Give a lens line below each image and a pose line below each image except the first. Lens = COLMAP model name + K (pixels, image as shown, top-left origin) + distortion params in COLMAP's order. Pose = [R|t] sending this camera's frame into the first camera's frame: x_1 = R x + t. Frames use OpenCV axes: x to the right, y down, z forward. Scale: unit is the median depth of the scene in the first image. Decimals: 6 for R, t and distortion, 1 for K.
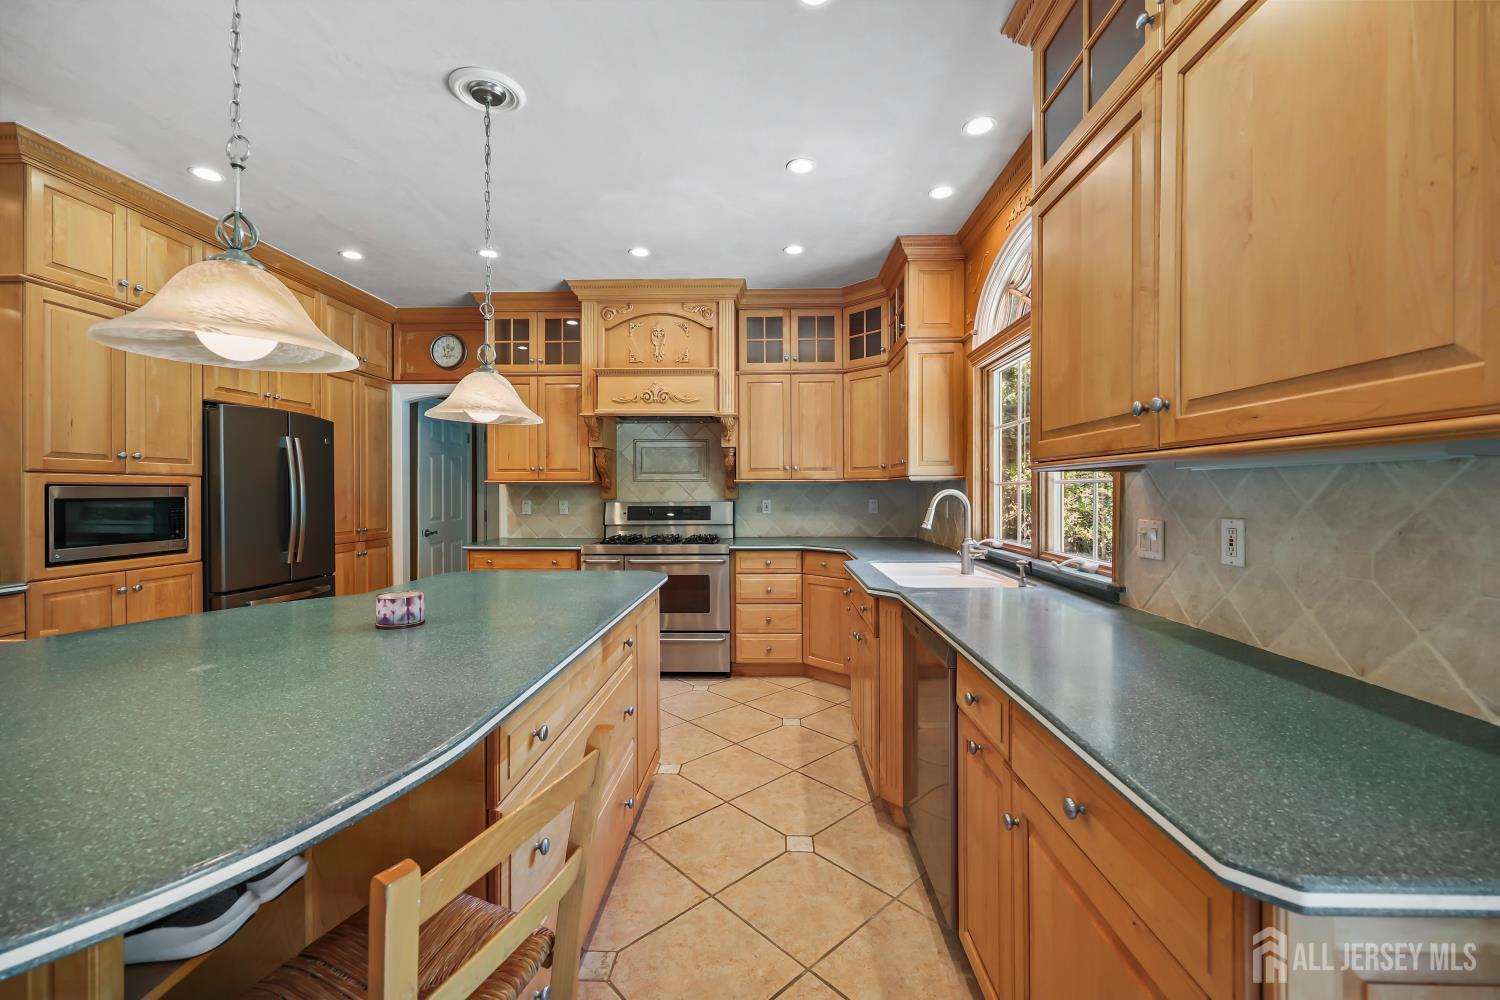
lens RADIAL K [[608.1, 0, 751.8], [0, 608.1, 493.2], [0, 0, 1]] dist [-0.003013, -0.000191]
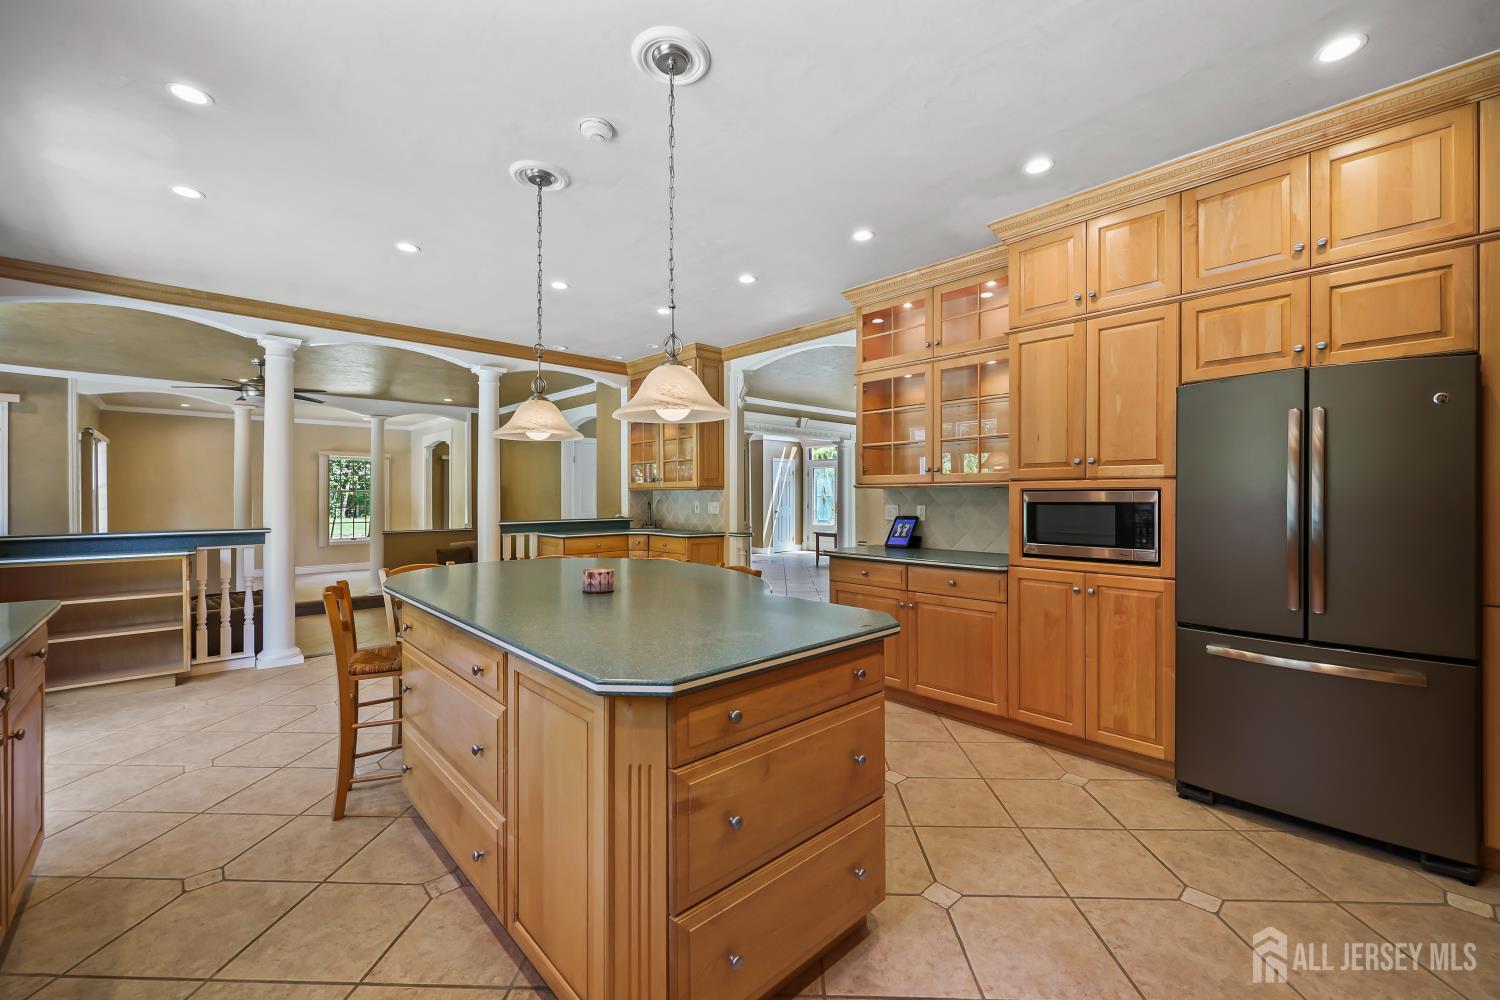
lens RADIAL K [[608.1, 0, 772.0], [0, 608.1, 498.3], [0, 0, 1]] dist [-0.003013, -0.000191]
pose [[-0.697150, 0.001568, -0.716923, 0.092295], [-0.002004, 0.999989, 0.004137, -0.002007], [0.716922, 0.004321, -0.697140, 1.389135]]
